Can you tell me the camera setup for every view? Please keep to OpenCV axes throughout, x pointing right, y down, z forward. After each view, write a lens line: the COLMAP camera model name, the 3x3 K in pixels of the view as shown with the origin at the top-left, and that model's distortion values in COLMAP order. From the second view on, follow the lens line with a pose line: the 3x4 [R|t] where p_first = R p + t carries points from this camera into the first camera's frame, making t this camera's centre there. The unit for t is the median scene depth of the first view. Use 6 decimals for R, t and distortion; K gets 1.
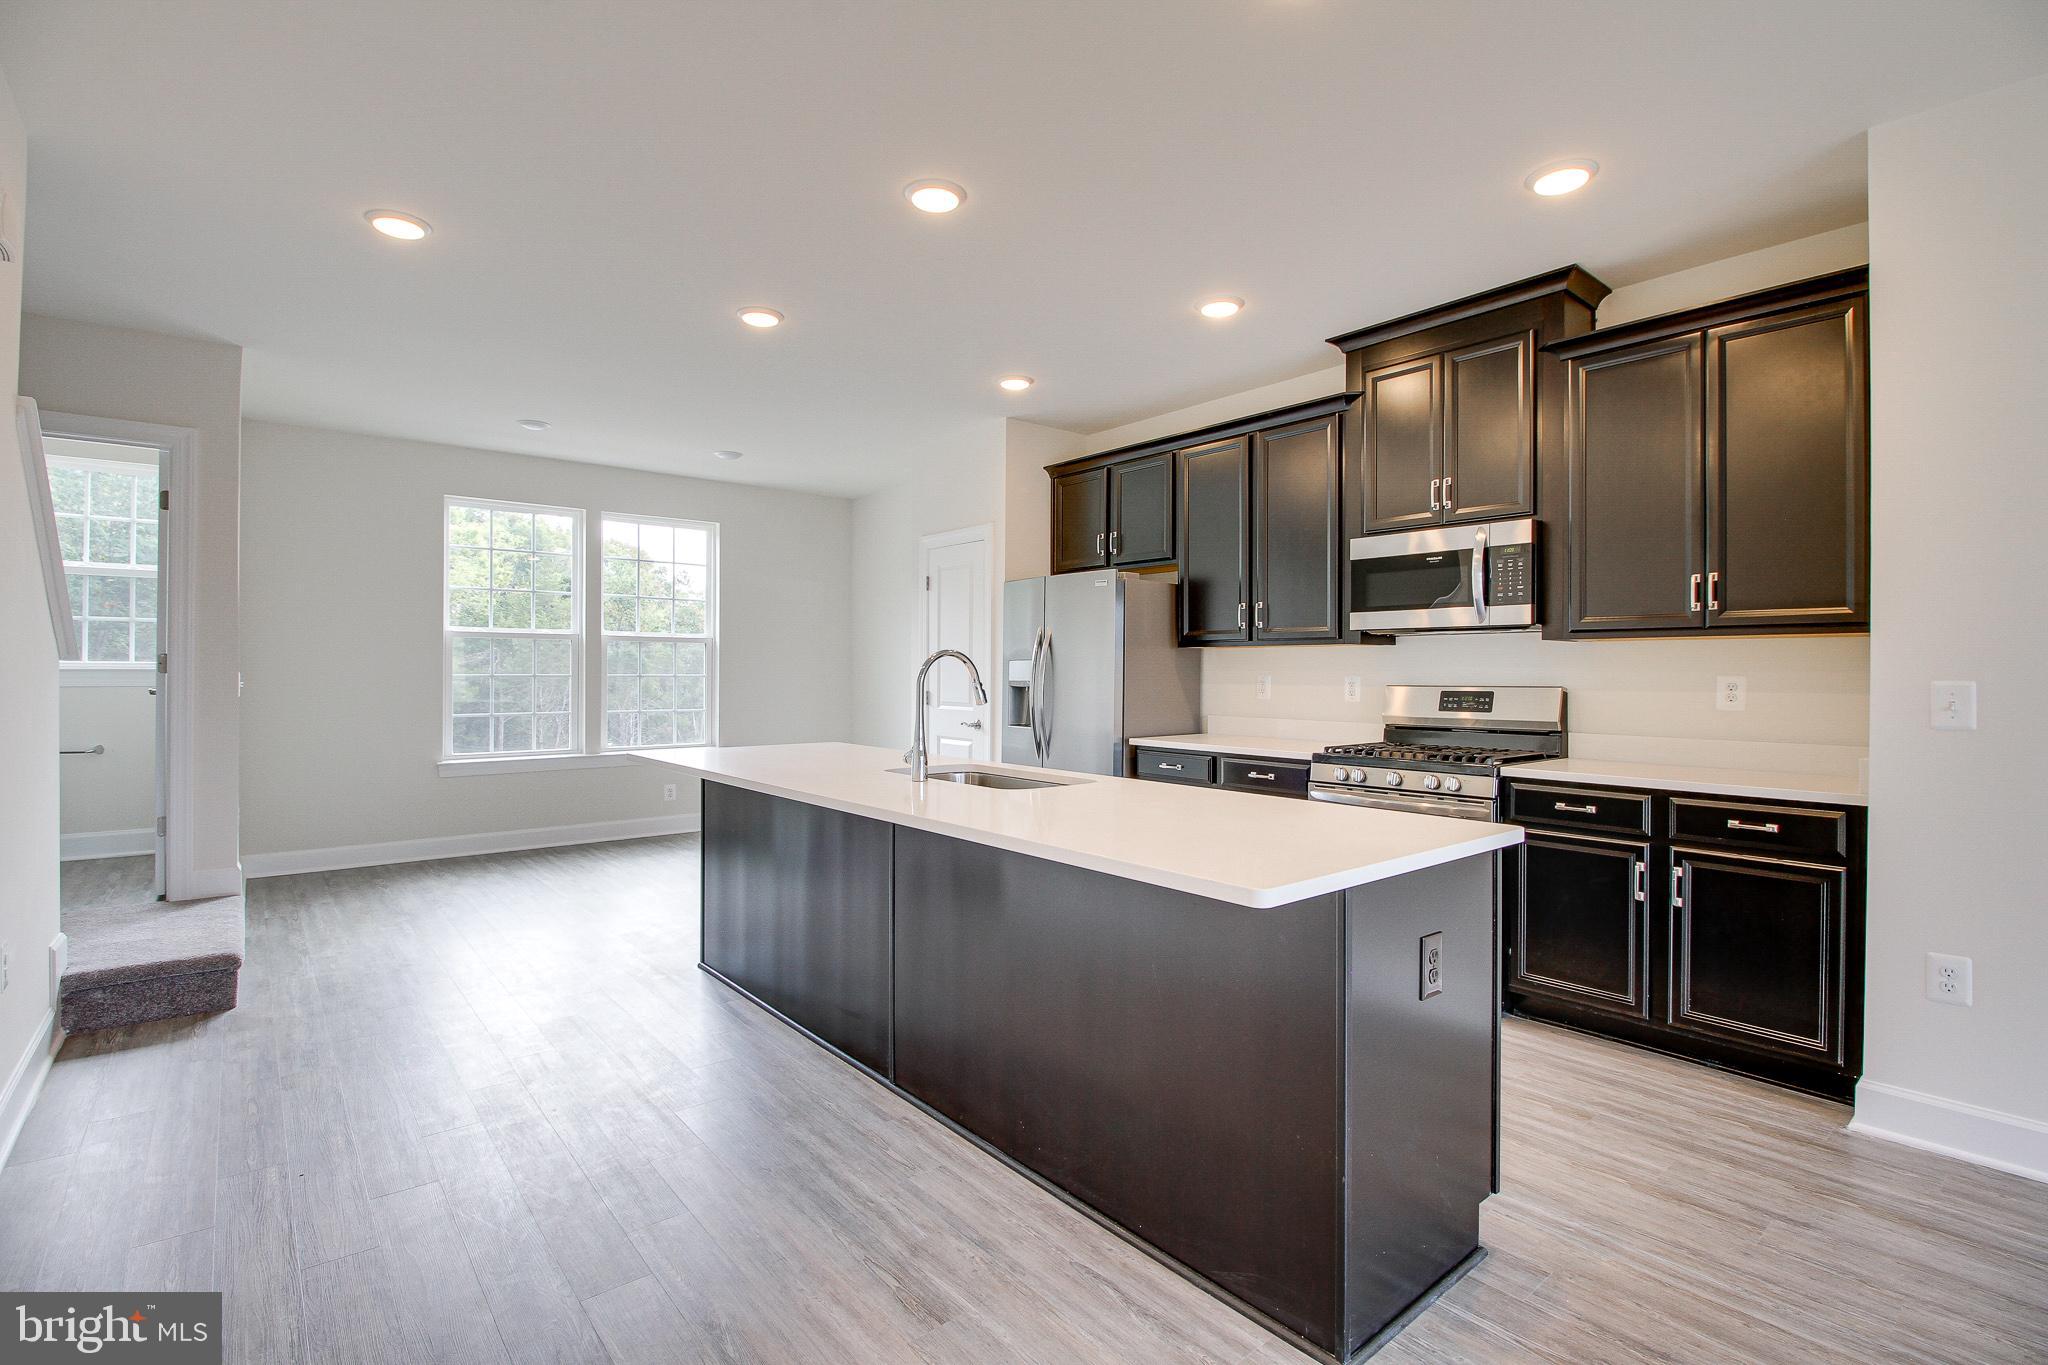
lens RADIAL K [[966.6, 0, 1018.5], [0, 966.6, 660.8], [0, 0, 1]] dist [0.003146, -0.005694]
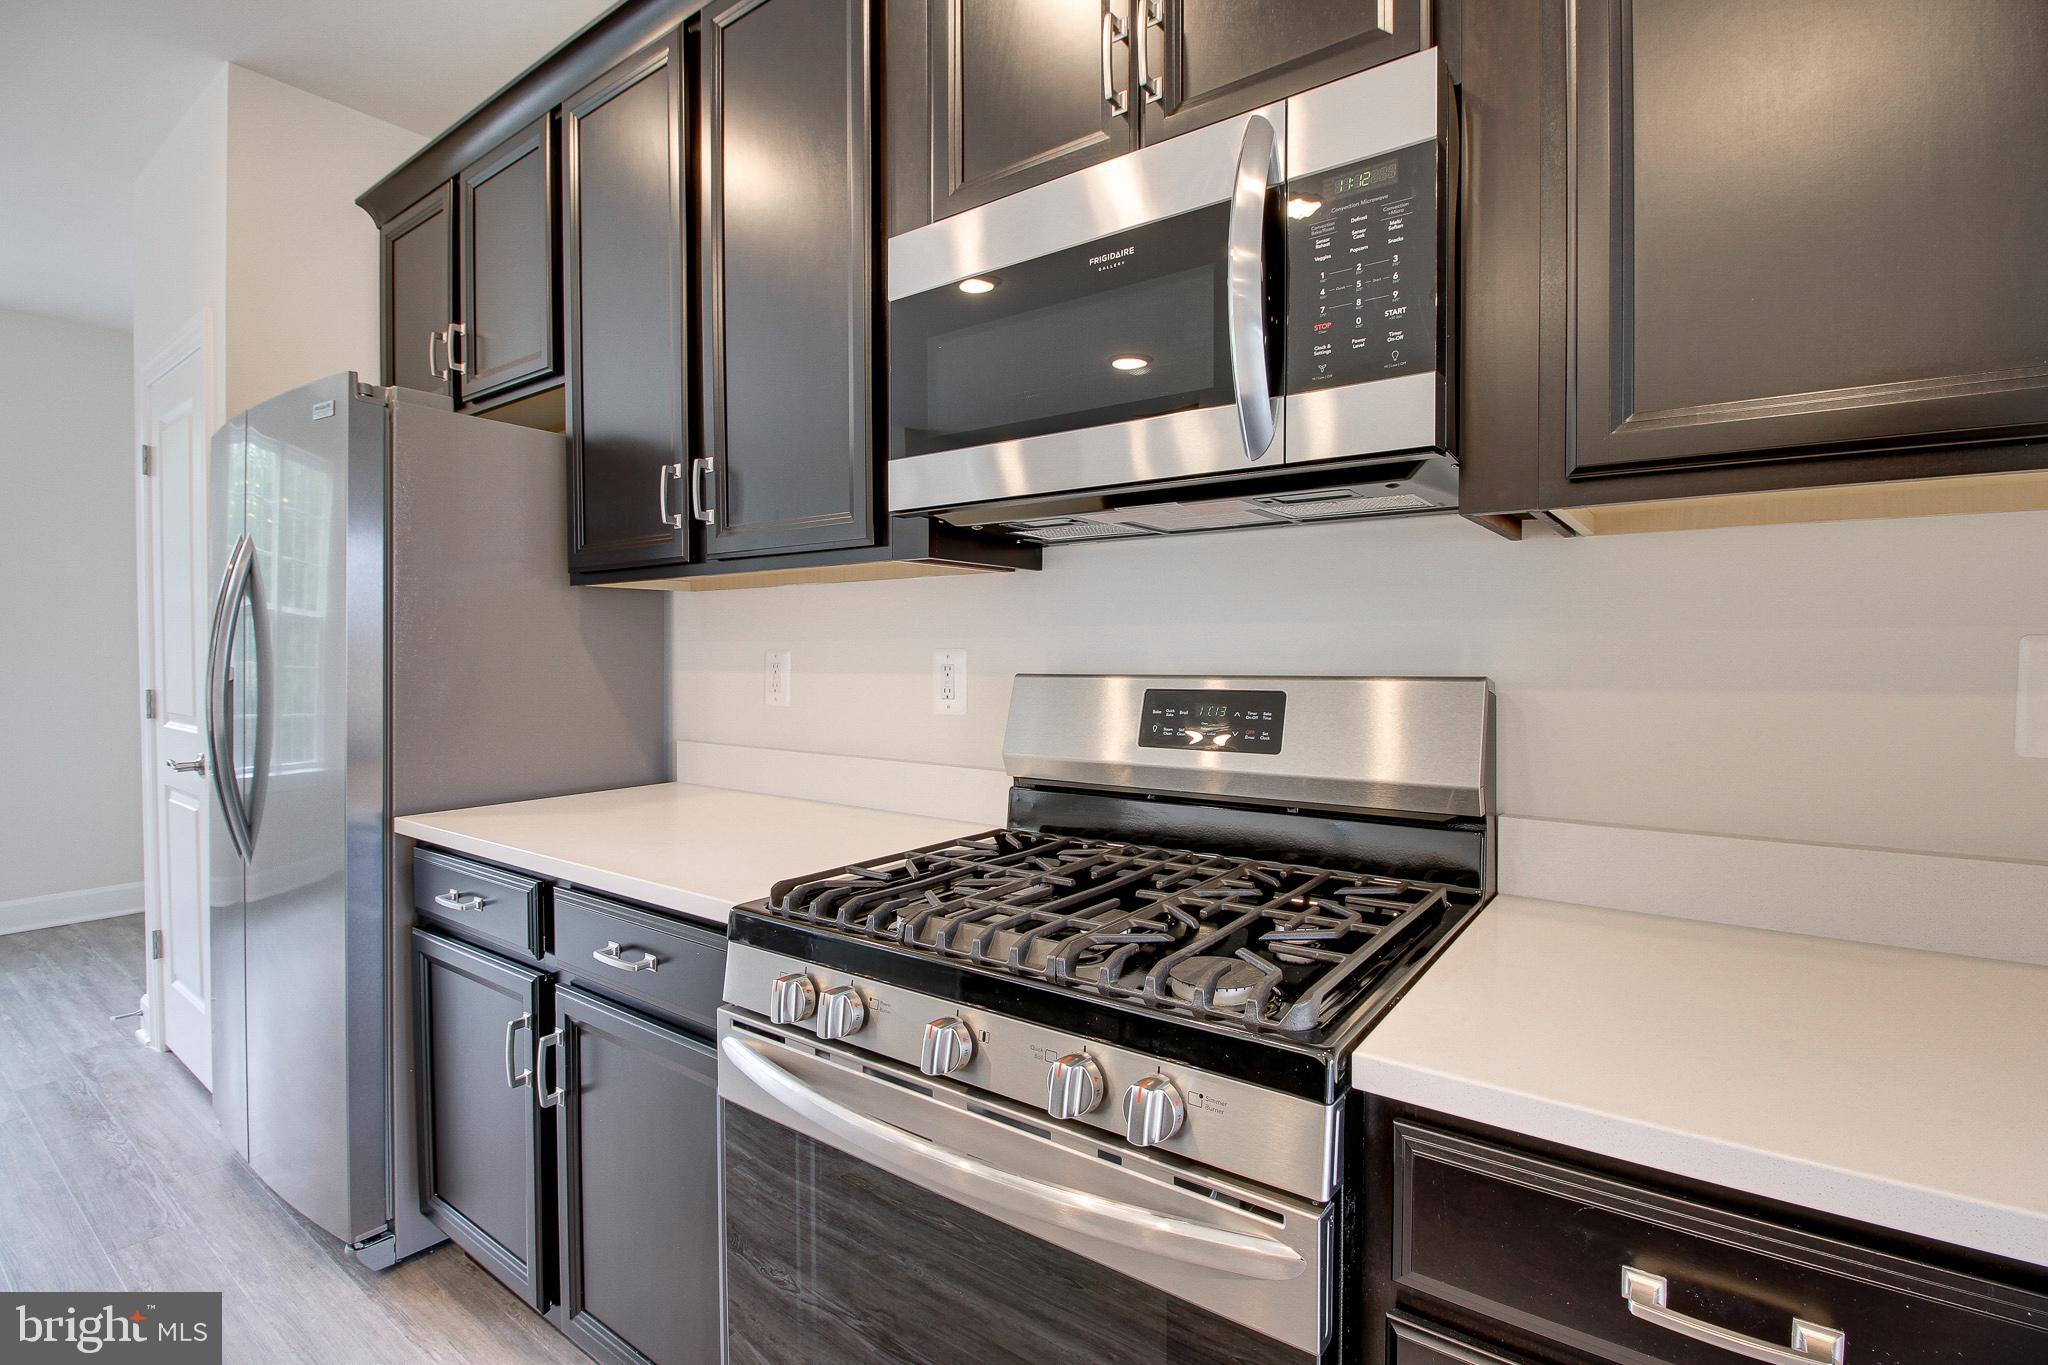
lens RADIAL K [[966.6, 0, 1018.0], [0, 966.6, 662.5], [0, 0, 1]] dist [0.003146, -0.005694]
pose [[0.973085, -0.006998, 0.230340, 0.301211], [0.002311, 0.999785, 0.020613, 0.013397], [-0.230434, -0.019526, 0.972892, 0.646844]]
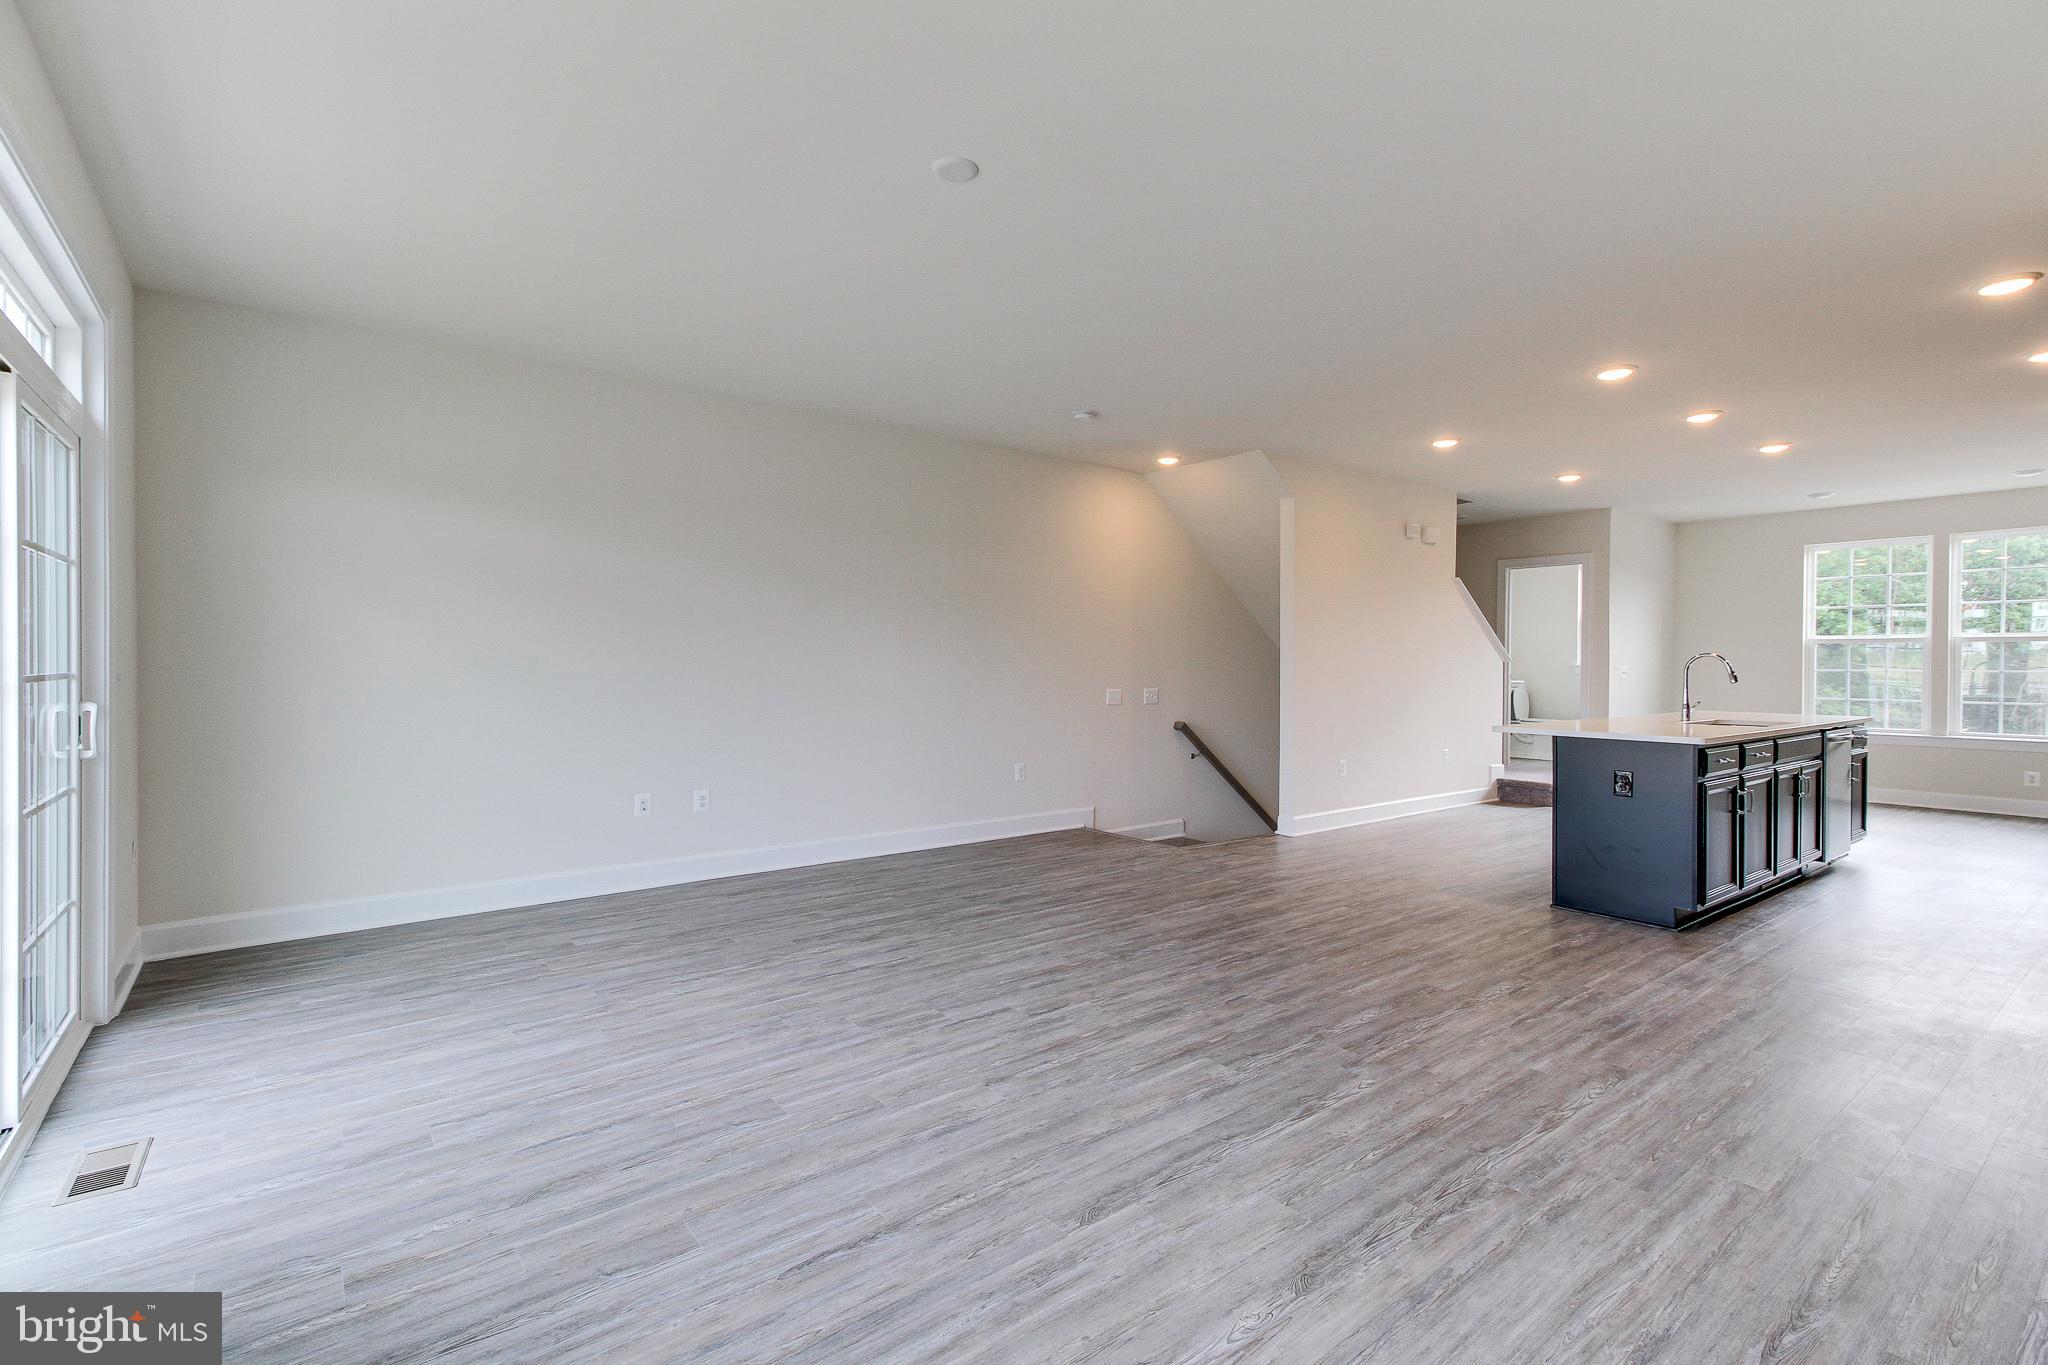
lens RADIAL K [[915.2, 0, 1020.1], [0, 915.2, 670.2], [0, 0, 1]] dist [0.003987, -0.000191]
pose [[-0.043221, 0.006657, -0.999043, 1.248044], [0.004384, 0.999969, 0.006473, 0.001235], [0.999056, -0.004100, -0.043249, -0.167634]]
